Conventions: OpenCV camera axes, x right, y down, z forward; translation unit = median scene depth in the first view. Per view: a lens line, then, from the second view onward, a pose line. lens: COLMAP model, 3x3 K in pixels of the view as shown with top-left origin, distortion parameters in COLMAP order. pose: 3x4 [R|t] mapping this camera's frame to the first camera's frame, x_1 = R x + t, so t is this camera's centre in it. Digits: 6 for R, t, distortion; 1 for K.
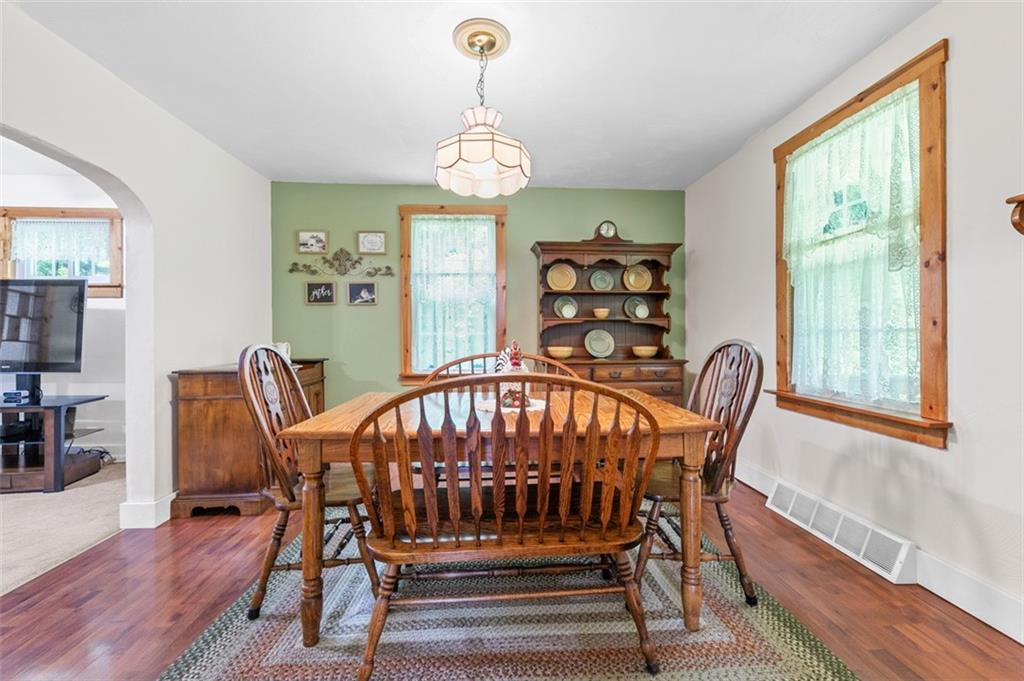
lens RADIAL K [[401.0, 0, 515.4], [0, 401.0, 338.1], [0, 0, 1]] dist [-0.000010, -0.000198]
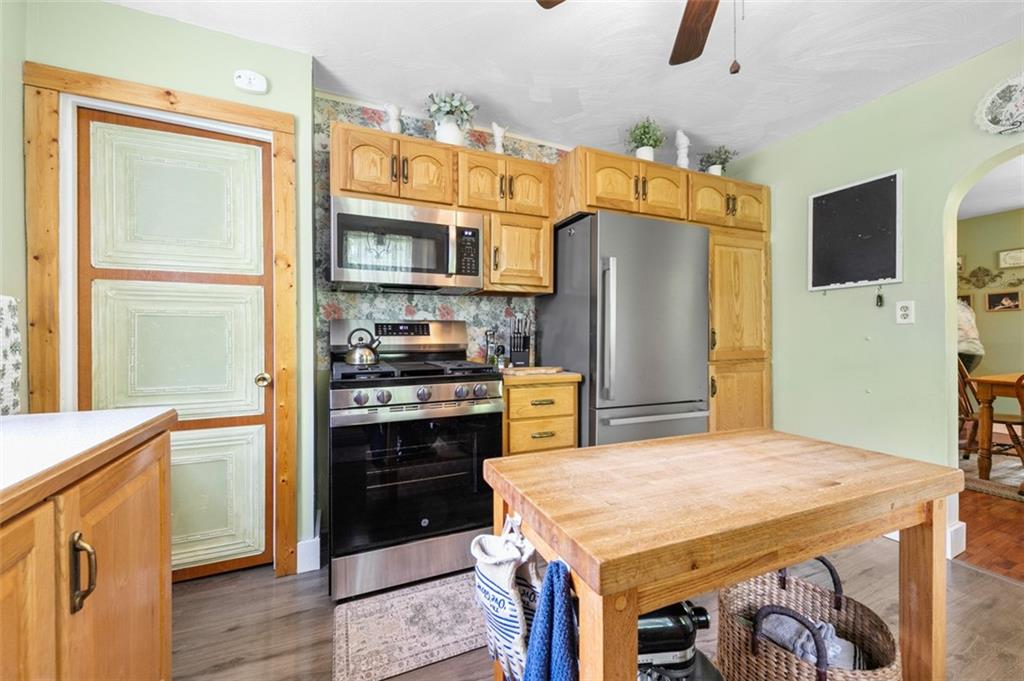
lens RADIAL K [[401.0, 0, 515.7], [0, 401.0, 337.3], [0, 0, 1]] dist [-0.000010, -0.000198]
pose [[0.351614, 0.004939, -0.936132, 0.246952], [0.000751, 0.999984, 0.005558, -0.007799], [0.936145, -0.002657, 0.351605, -0.842199]]
